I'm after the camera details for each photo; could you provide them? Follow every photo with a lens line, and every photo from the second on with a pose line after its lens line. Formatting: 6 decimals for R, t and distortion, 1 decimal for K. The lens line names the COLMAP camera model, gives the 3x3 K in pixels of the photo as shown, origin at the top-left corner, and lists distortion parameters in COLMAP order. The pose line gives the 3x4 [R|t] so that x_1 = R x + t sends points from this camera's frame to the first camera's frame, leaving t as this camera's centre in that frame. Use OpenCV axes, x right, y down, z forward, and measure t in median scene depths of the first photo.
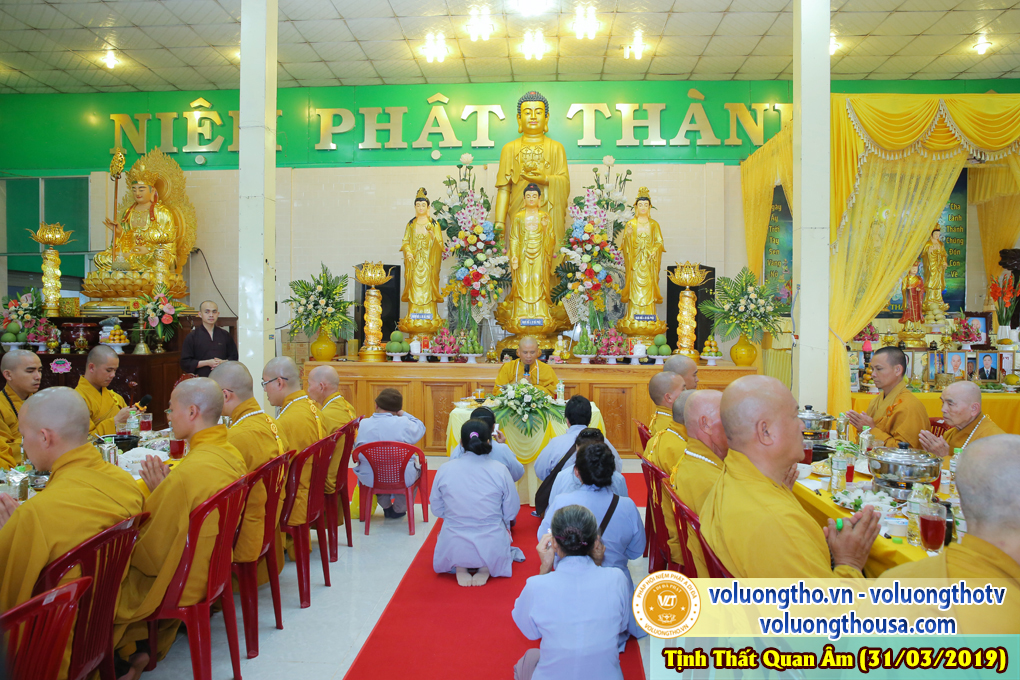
lens RADIAL K [[693.8, 0, 507.1], [0, 693.8, 335.5], [0, 0, 1]] dist [-0.111975, 0.084034]
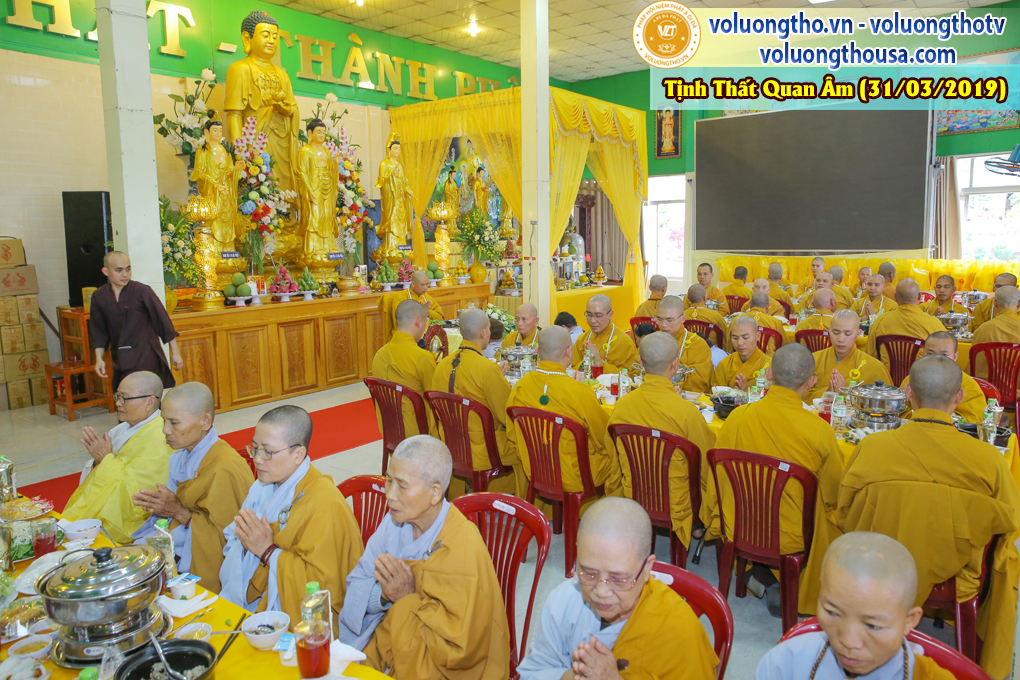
lens RADIAL K [[733.8, 0, 510.0], [0, 733.8, 340.0], [0, 0, 1]] dist [-0.093590, 0.076520]
pose [[0.551458, -0.137525, 0.822788, -0.711908], [0.033933, 0.989199, 0.142597, -0.040038], [-0.833512, -0.050717, 0.550169, 0.158684]]
